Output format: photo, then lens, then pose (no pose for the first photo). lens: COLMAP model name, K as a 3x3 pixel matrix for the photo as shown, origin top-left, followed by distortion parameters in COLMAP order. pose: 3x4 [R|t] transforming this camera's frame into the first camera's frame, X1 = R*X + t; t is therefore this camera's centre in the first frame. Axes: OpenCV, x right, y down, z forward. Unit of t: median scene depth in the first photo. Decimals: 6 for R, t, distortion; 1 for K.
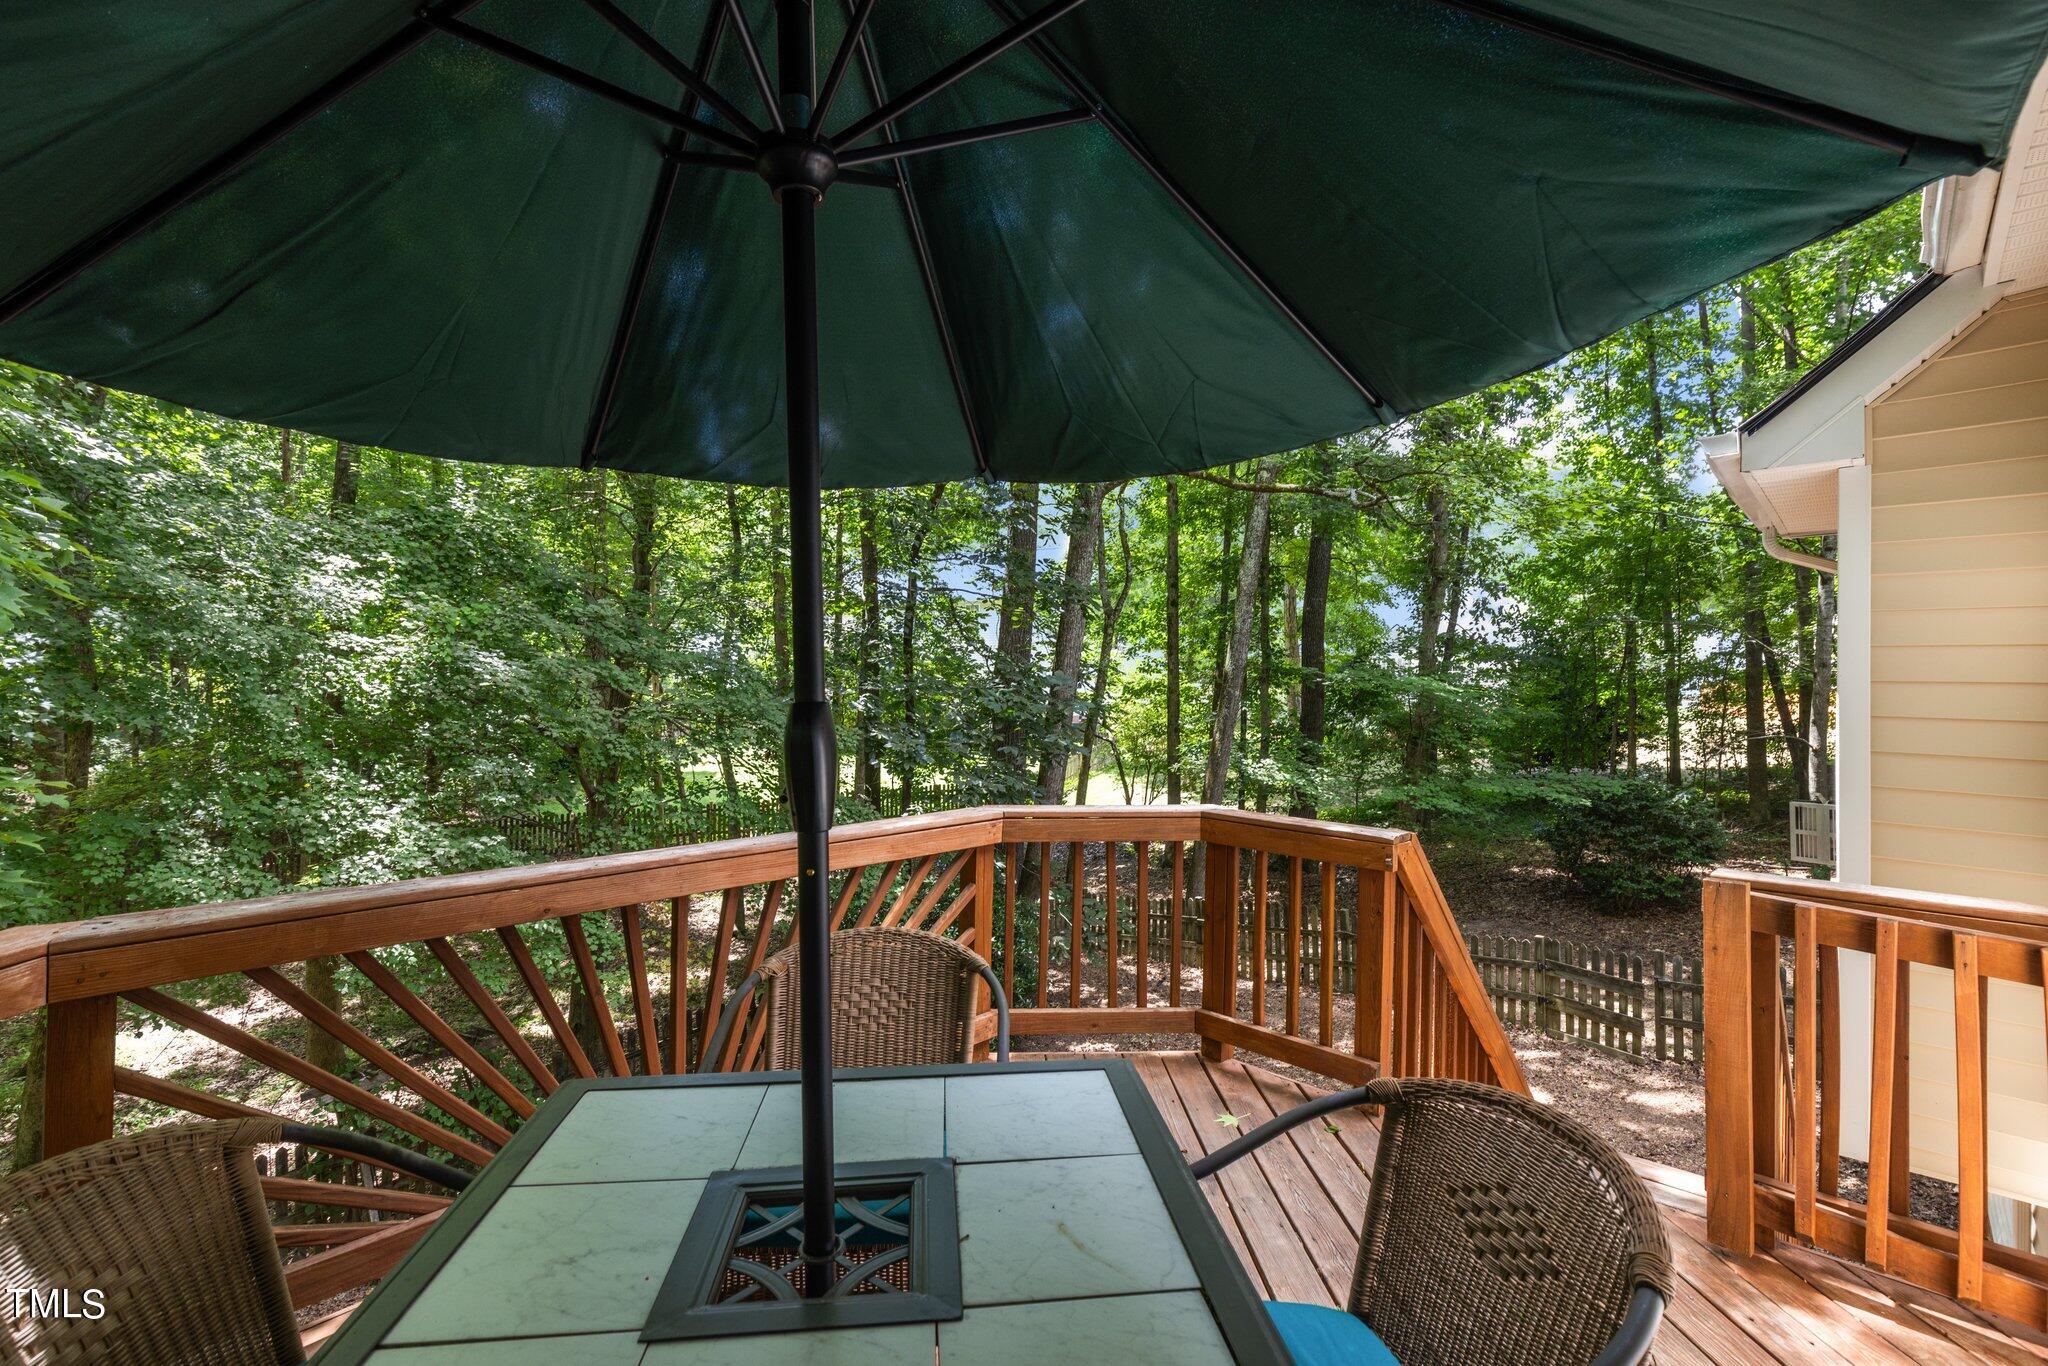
lens RADIAL K [[907.4, 0, 1024.0], [0, 907.4, 683.0], [0, 0, 1]] dist [-0.000474, -0.000422]
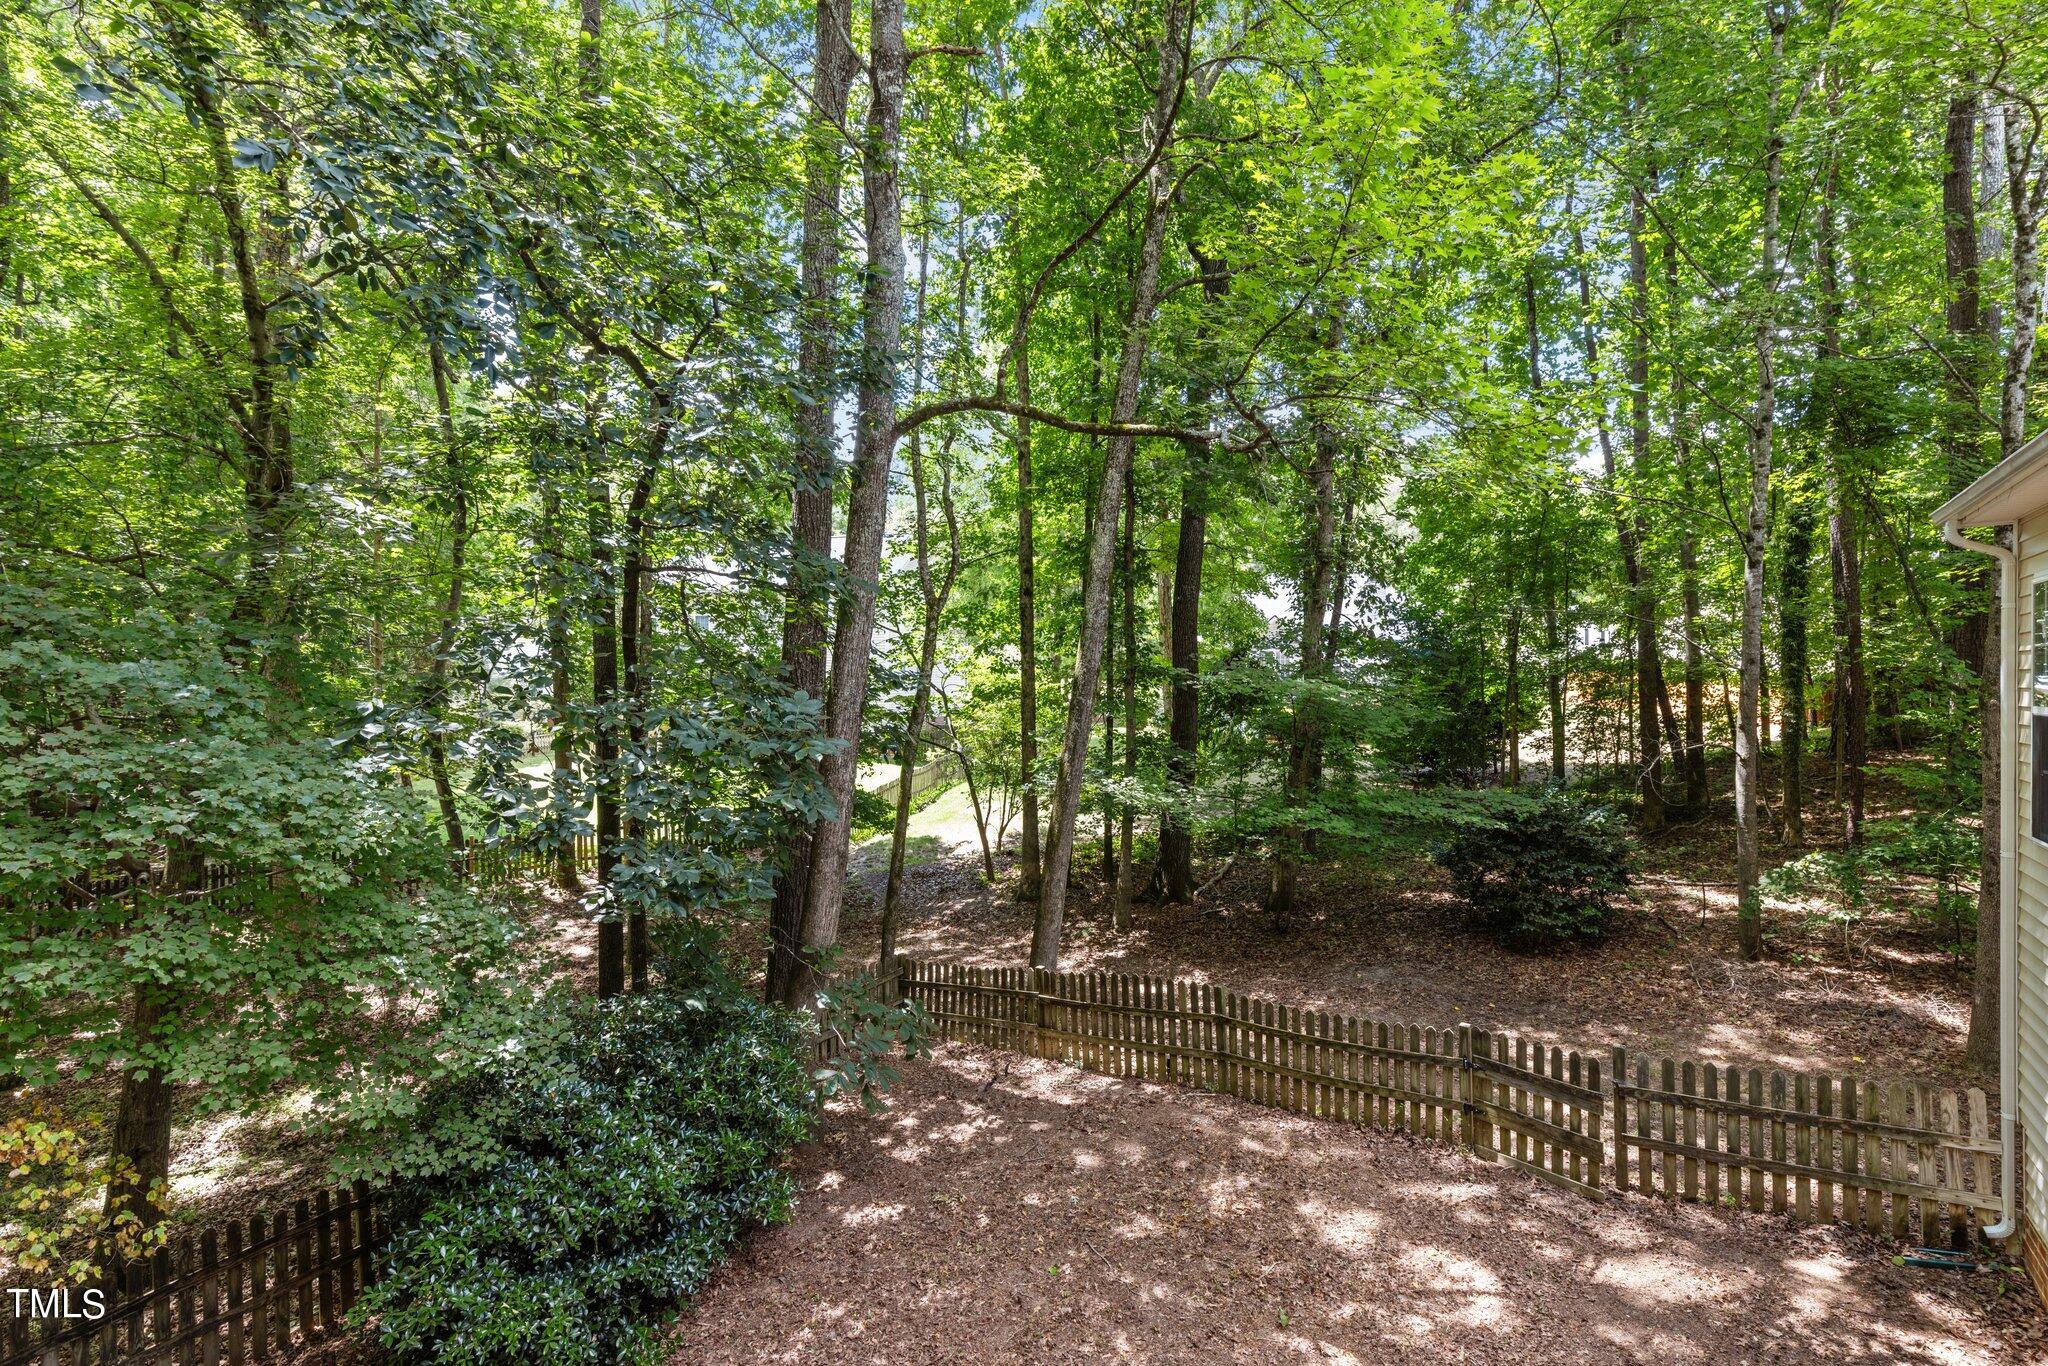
lens RADIAL K [[907.4, 0, 1024.0], [0, 907.4, 683.0], [0, 0, 1]] dist [-0.000474, -0.000422]
pose [[0.992514, -0.012163, 0.121526, 0.055875], [0.011143, 0.999897, 0.009073, -0.009693], [-0.121624, -0.007651, 0.992547, 0.146596]]
